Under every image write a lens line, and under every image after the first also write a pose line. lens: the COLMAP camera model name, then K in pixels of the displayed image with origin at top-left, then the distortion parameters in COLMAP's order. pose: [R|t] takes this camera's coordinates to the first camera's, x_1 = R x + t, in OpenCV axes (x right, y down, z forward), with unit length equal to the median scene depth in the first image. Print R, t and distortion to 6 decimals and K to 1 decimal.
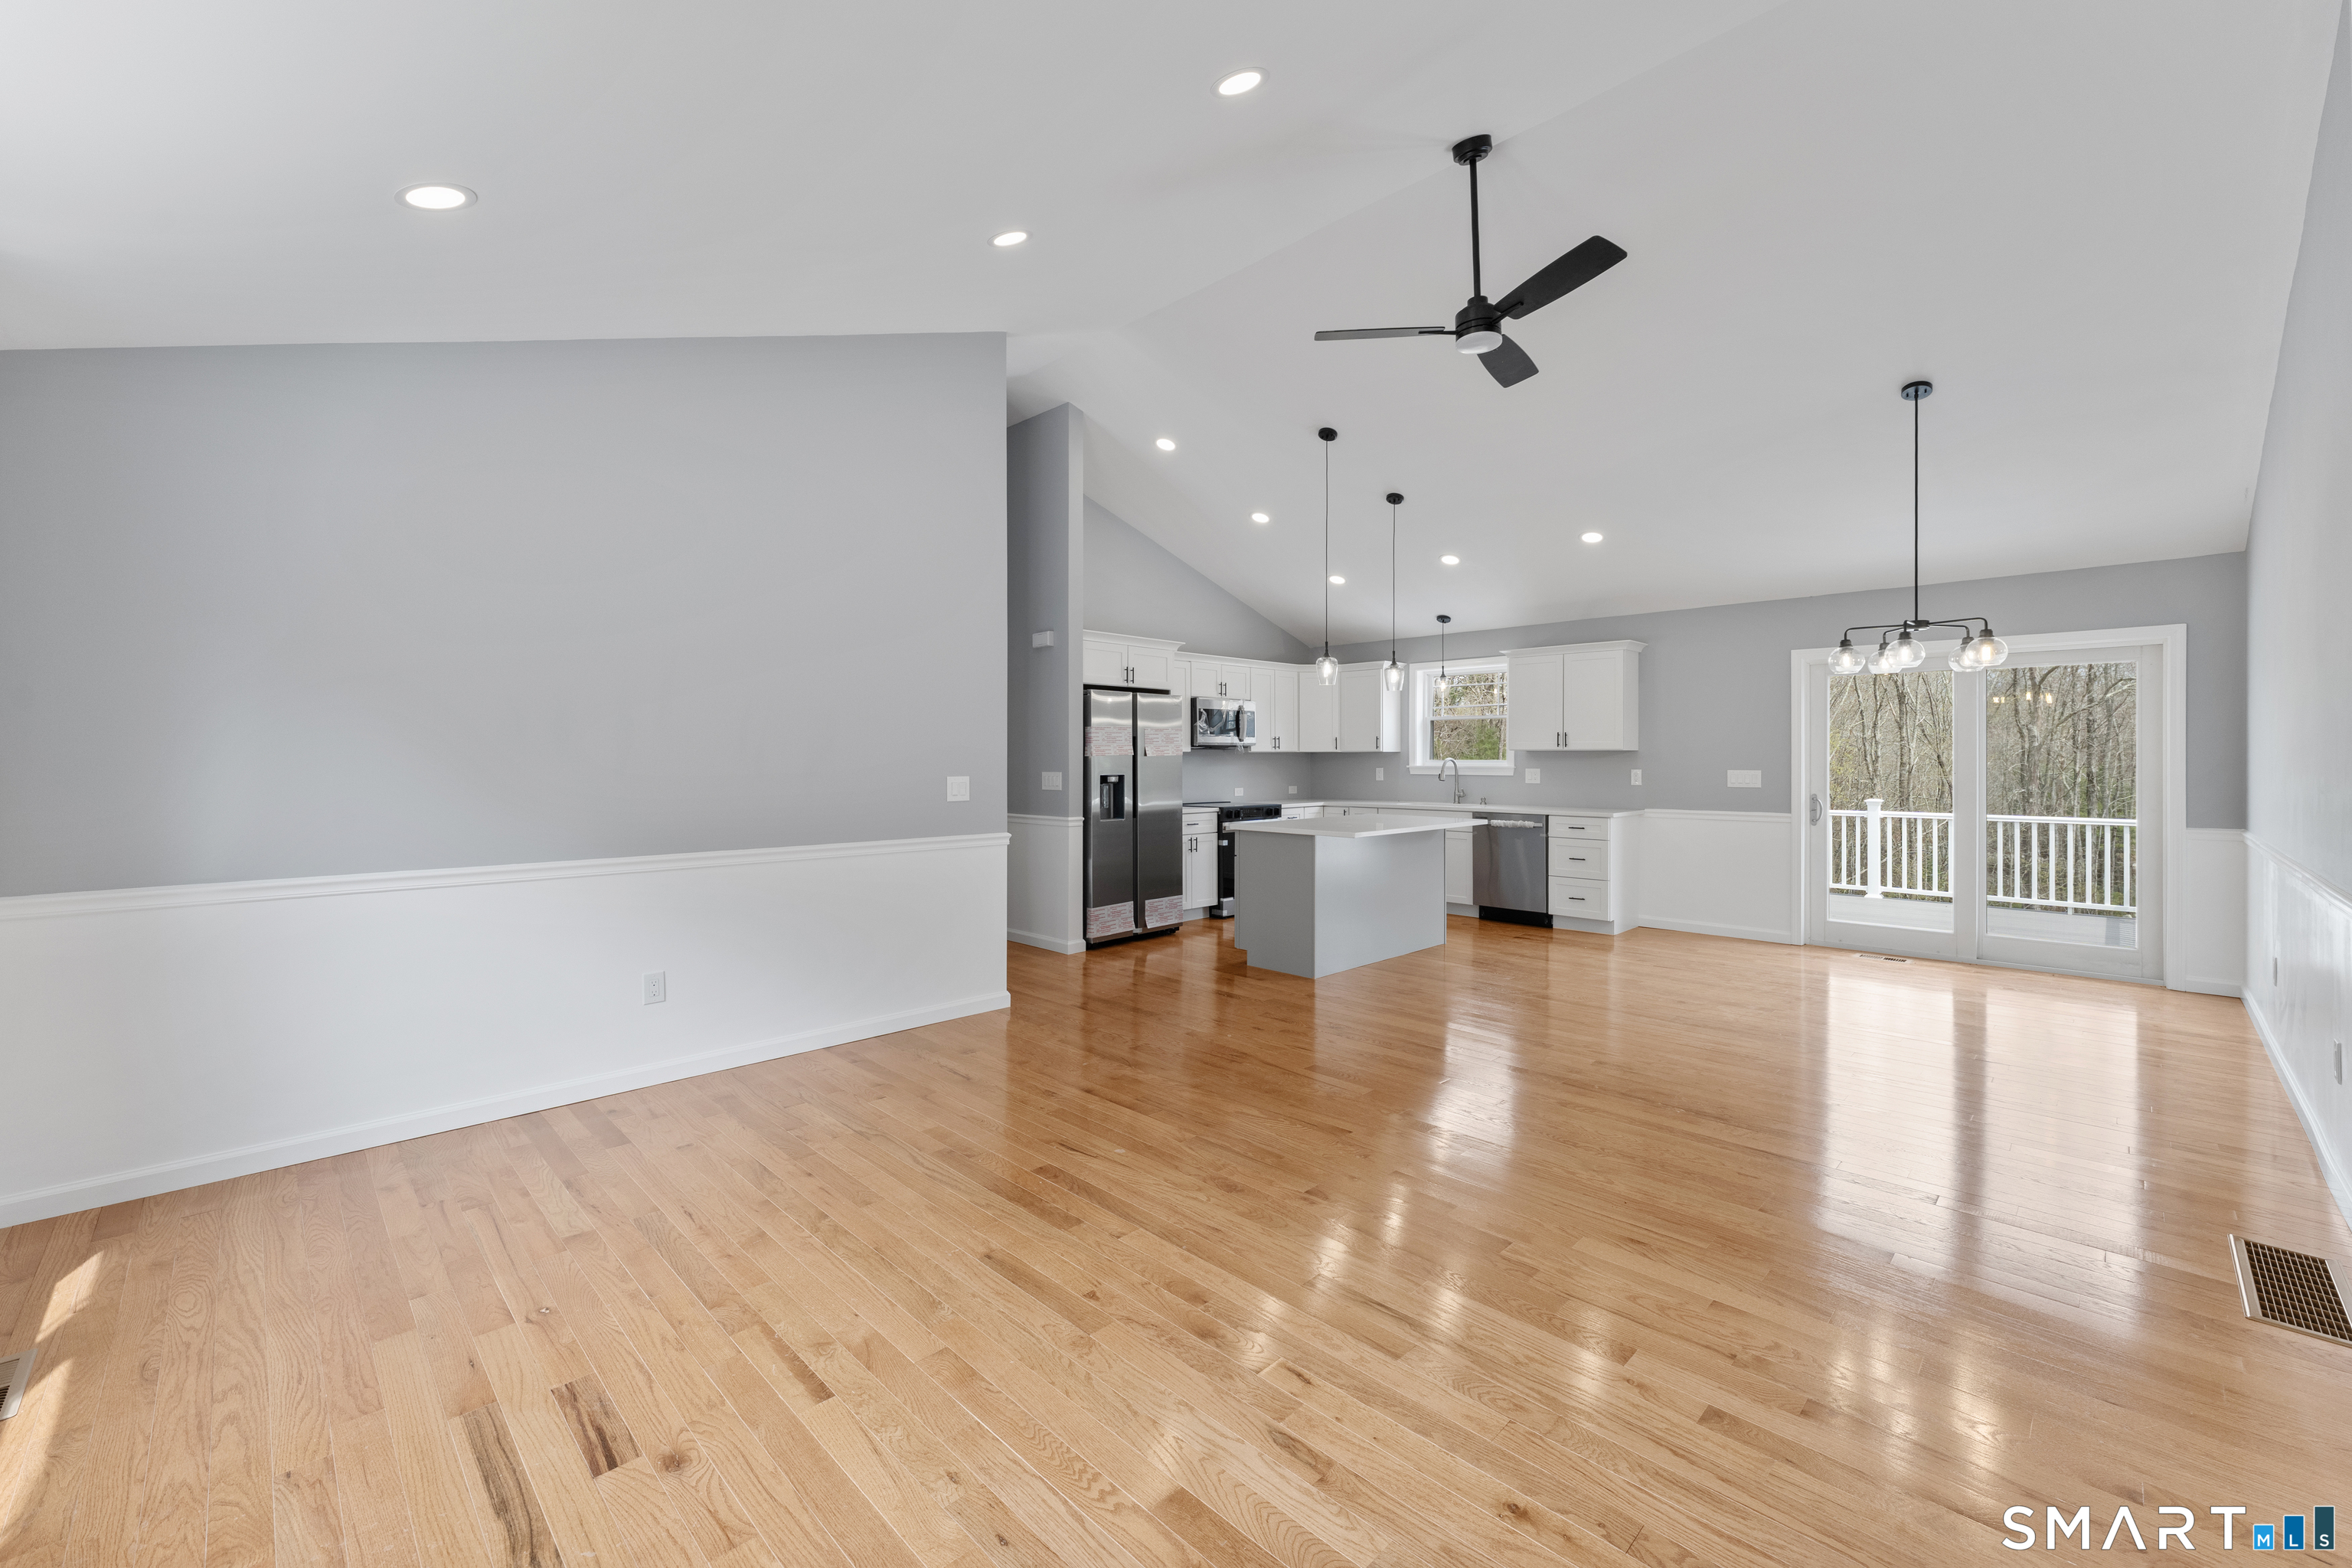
lens RADIAL K [[934.8, 0, 1186.1], [0, 934.8, 756.6], [0, 0, 1]] dist [0.000278, -0.000033]
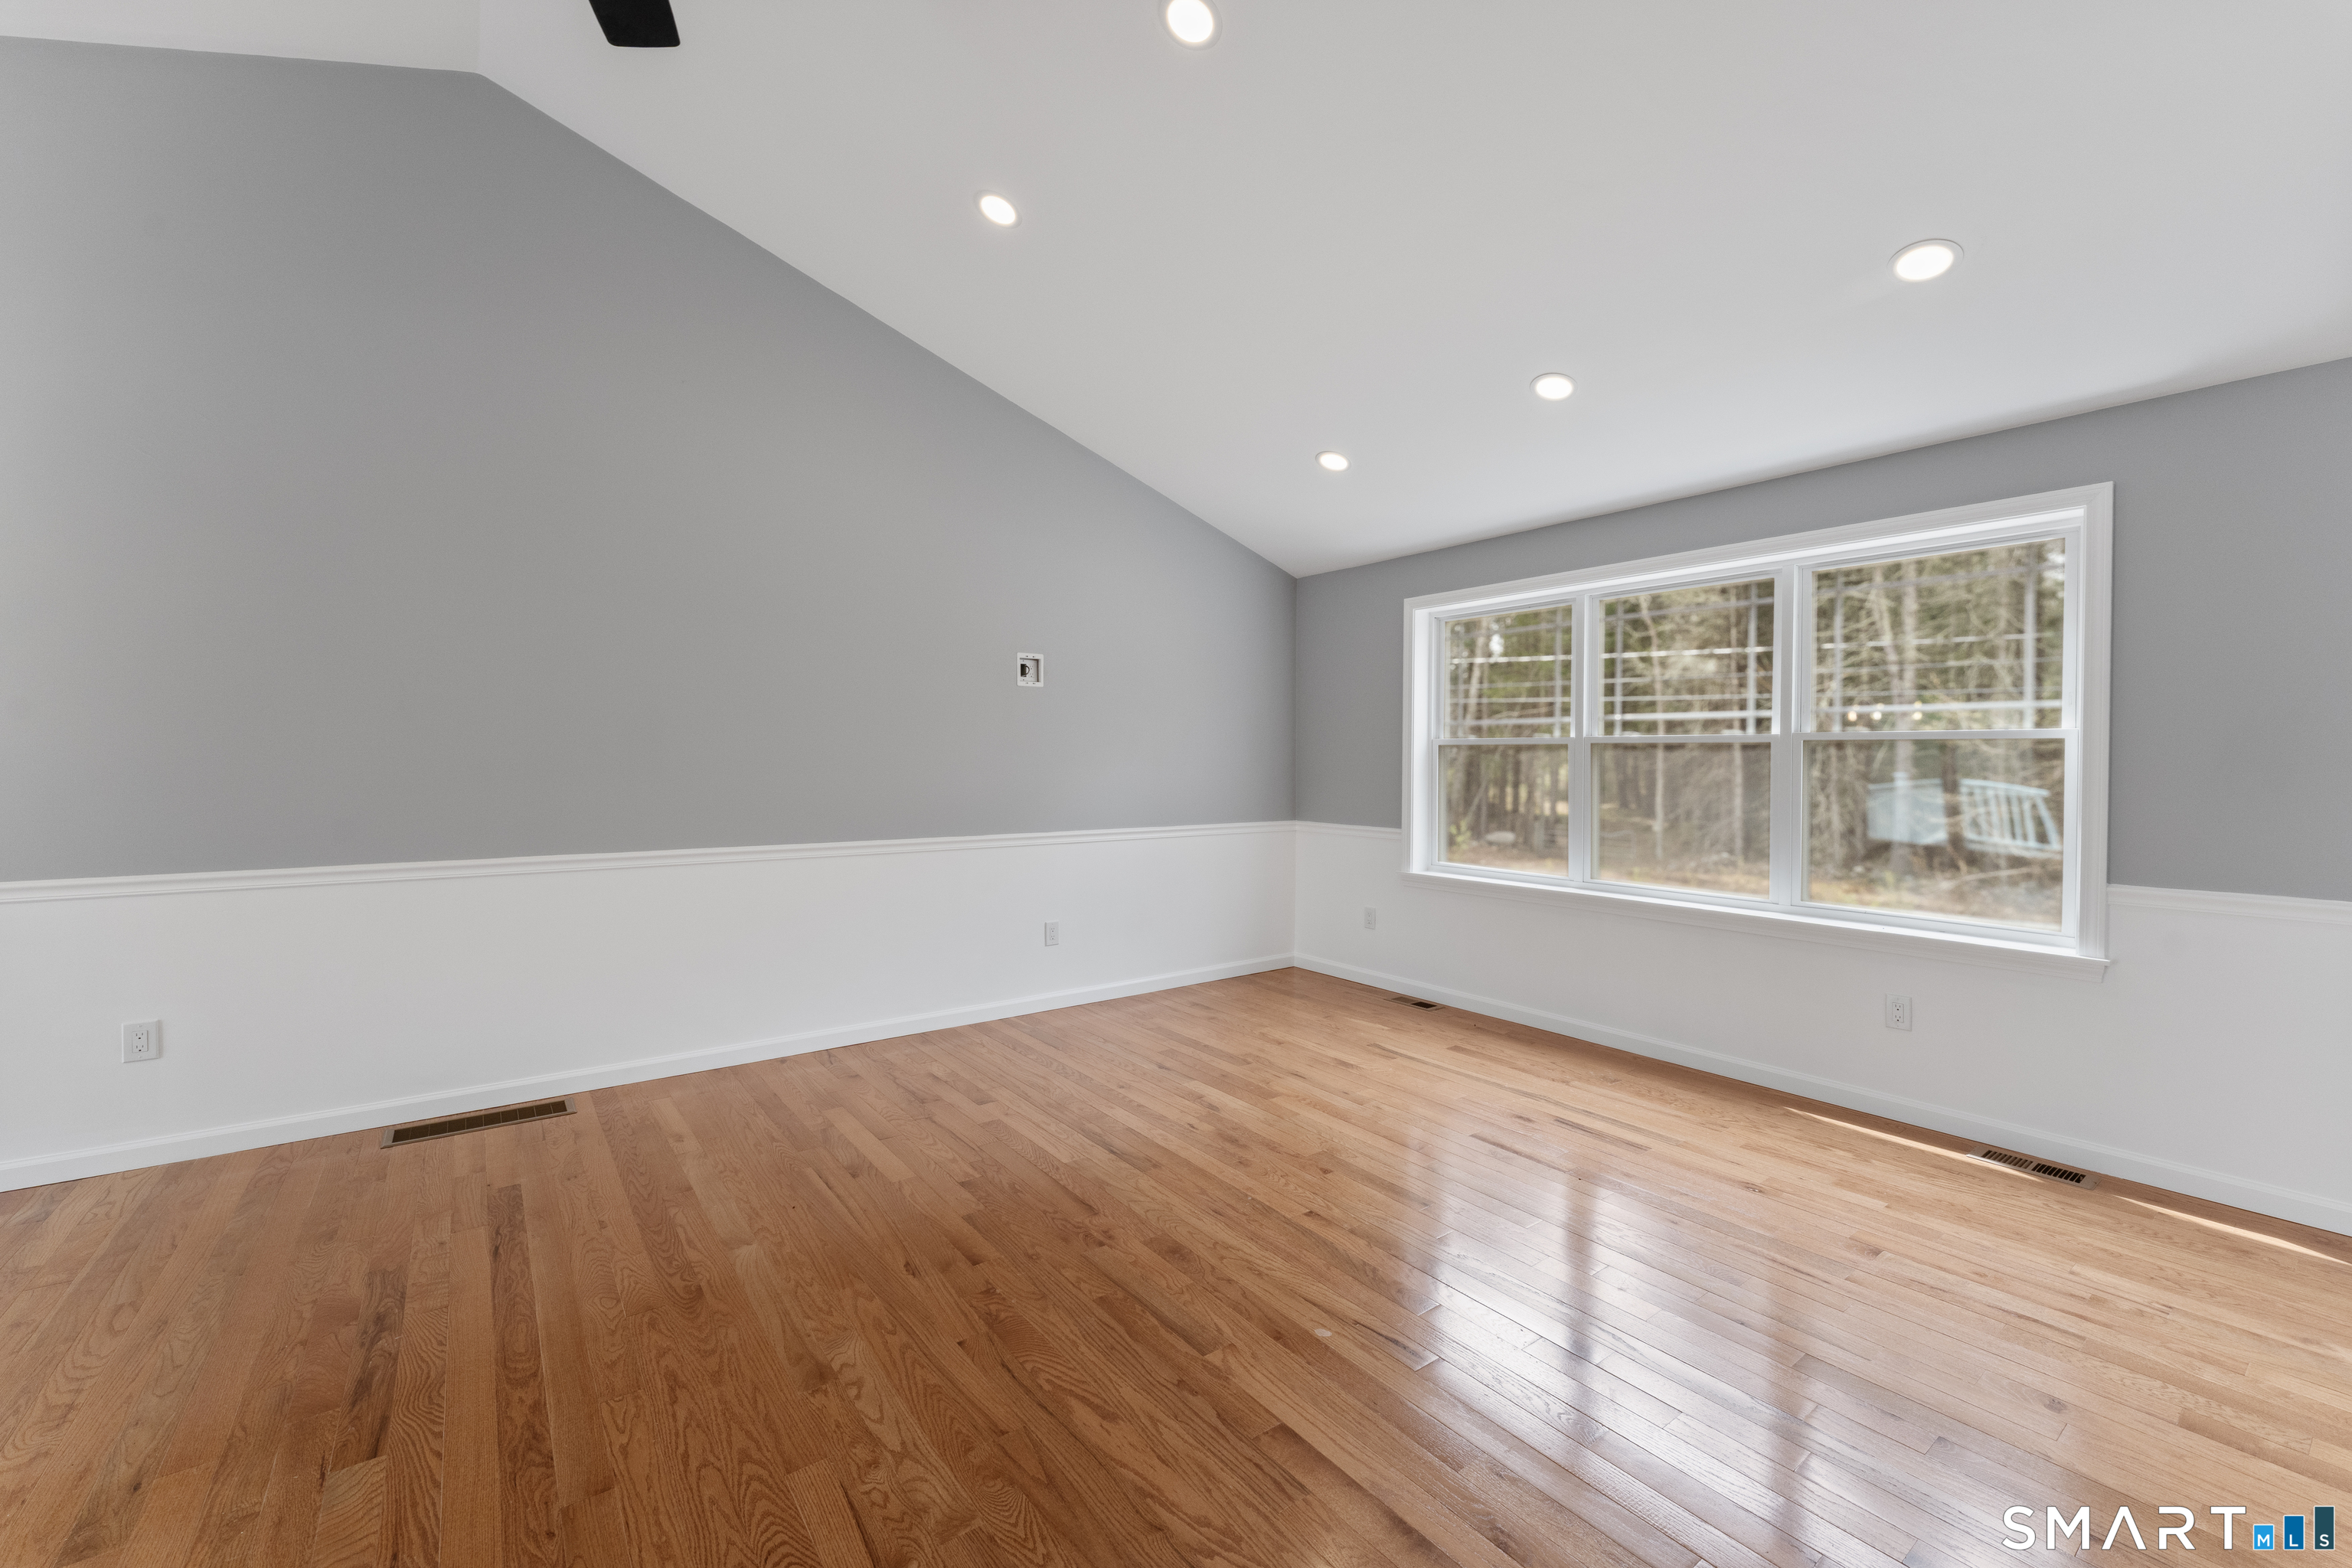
lens RADIAL K [[950.7, 0, 1210.7], [0, 950.7, 769.6], [0, 0, 1]] dist [0.001149, -0.000056]
pose [[-0.992863, -0.005202, 0.119145, -0.090205], [-0.004166, 0.999951, 0.008944, 0.006433], [-0.119186, 0.008384, -0.992837, 2.186099]]
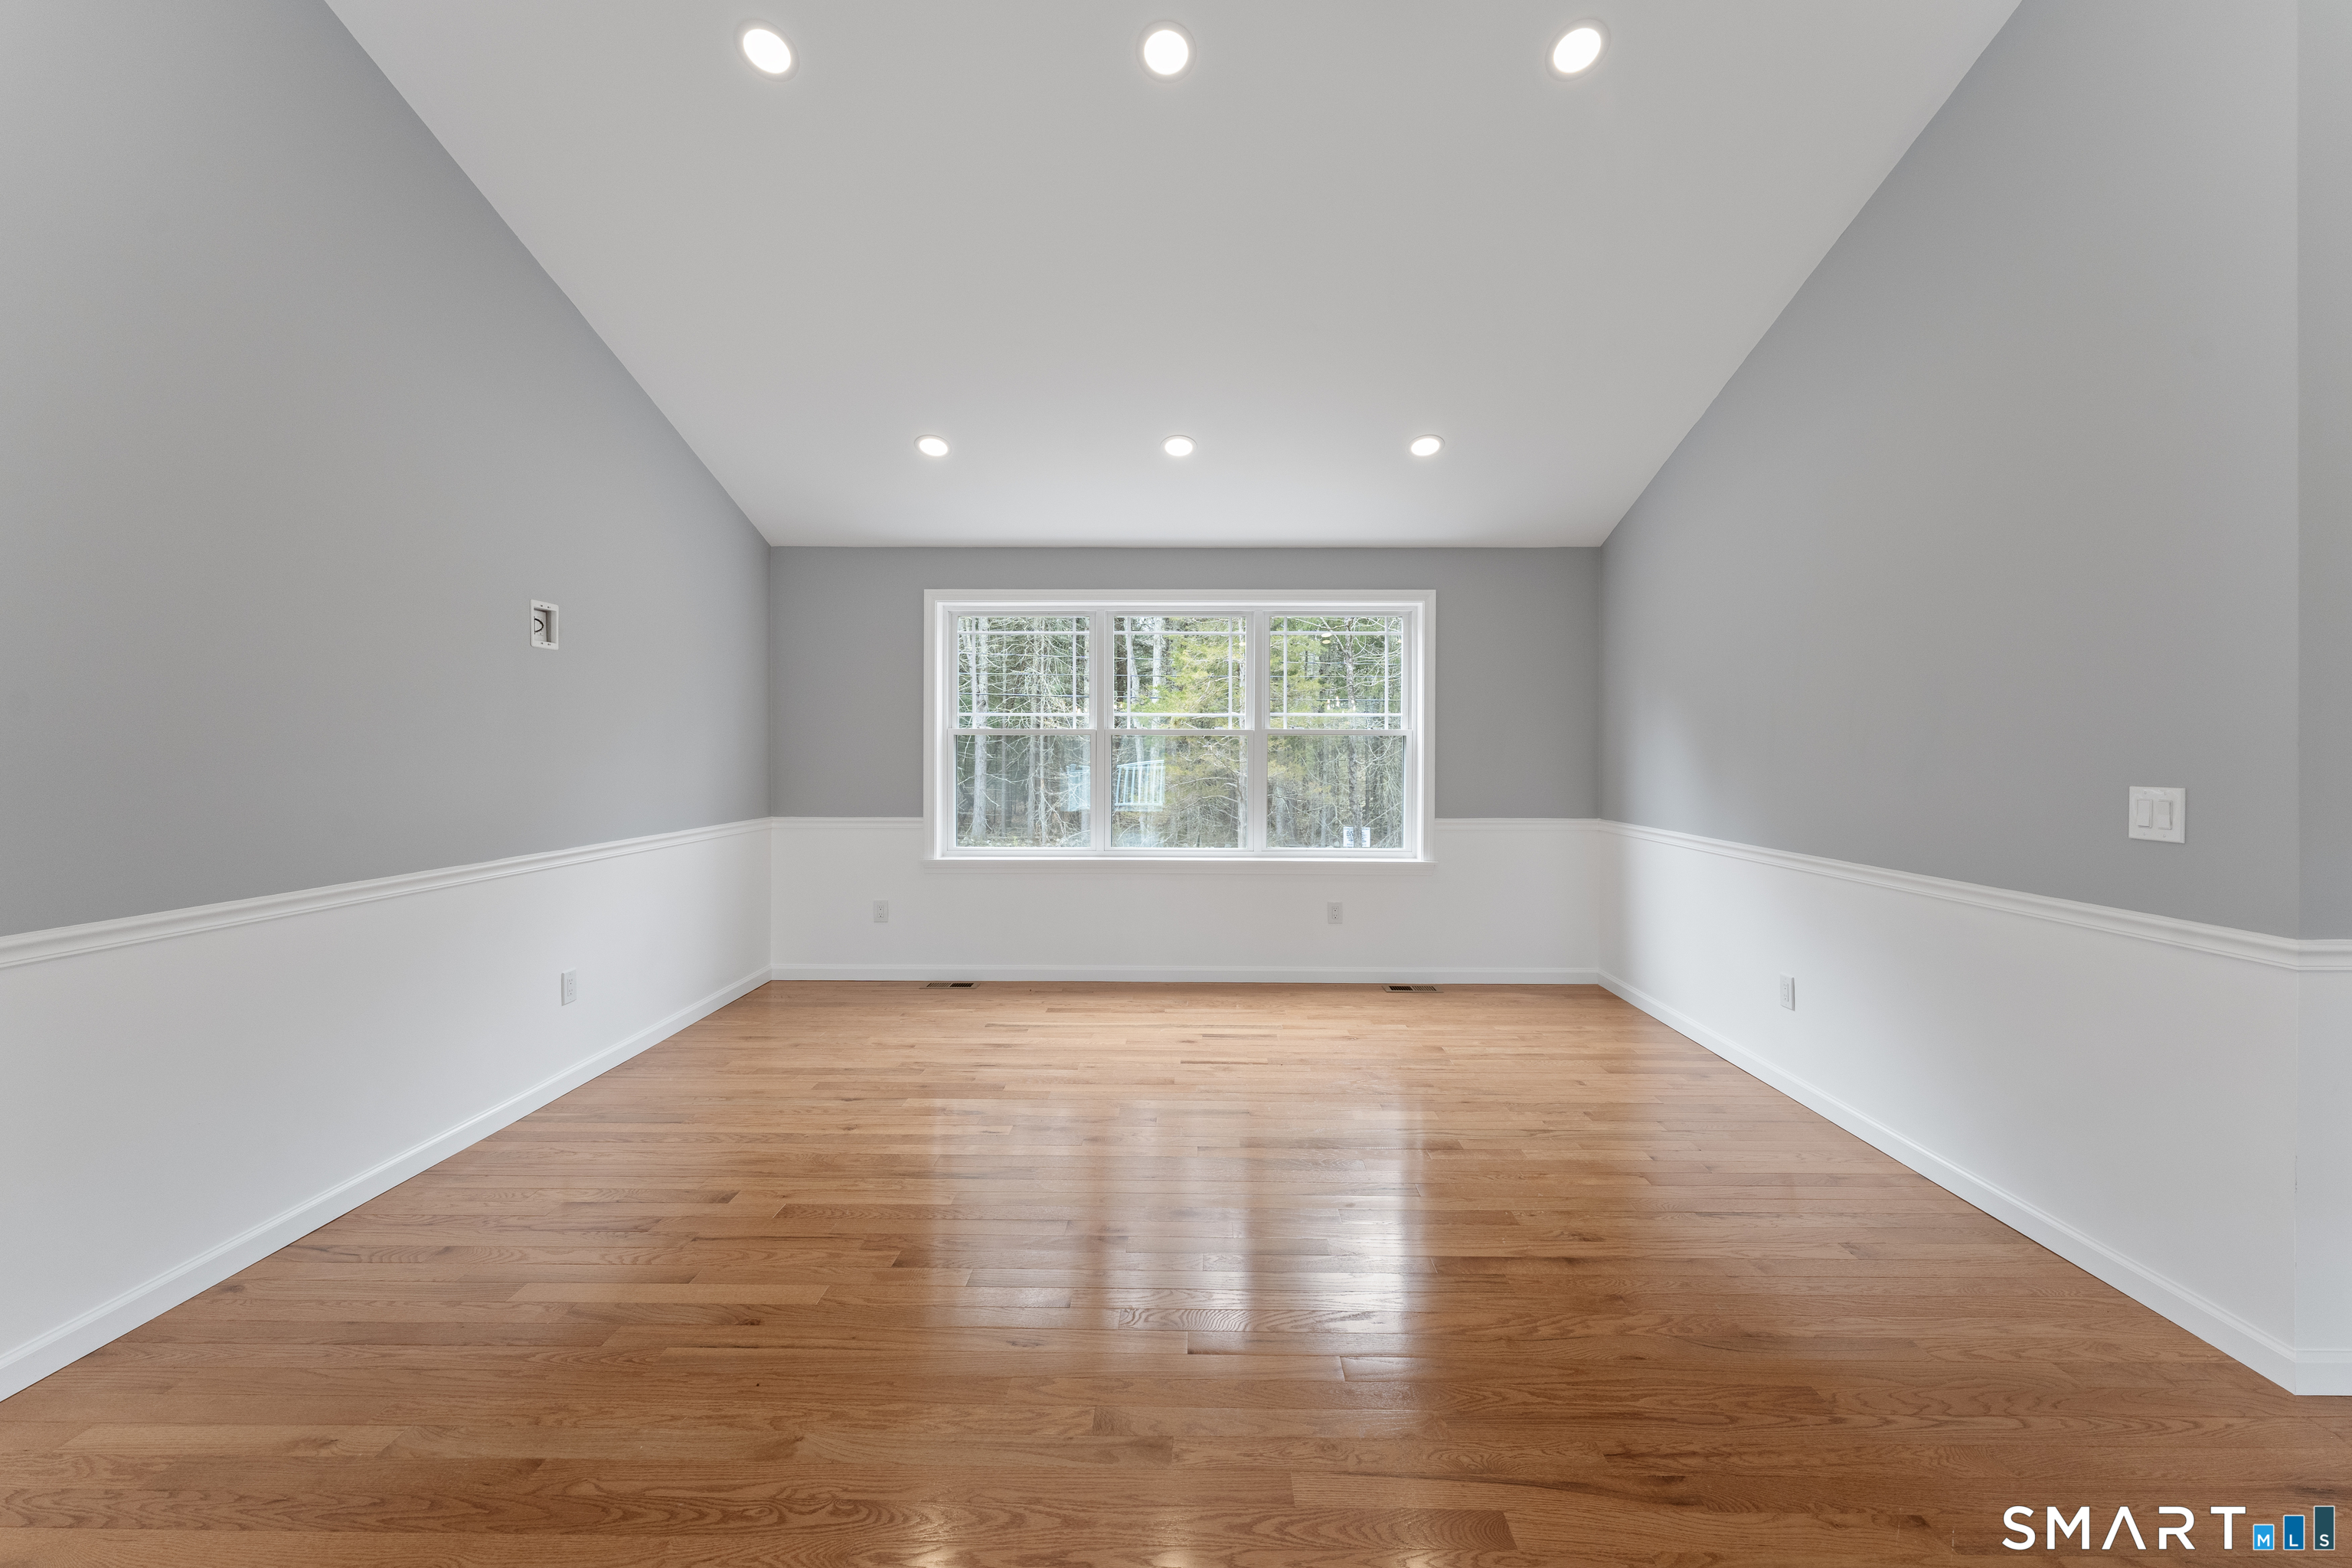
lens RADIAL K [[941.0, 0, 1184.4], [0, 941.0, 753.3], [0, 0, 1]] dist [-0.001313, -0.000111]
pose [[-0.710767, 0.001508, -0.703426, 0.829542], [-0.000187, 0.999997, 0.002332, 0.006889], [0.703428, 0.001789, -0.710764, 1.939866]]
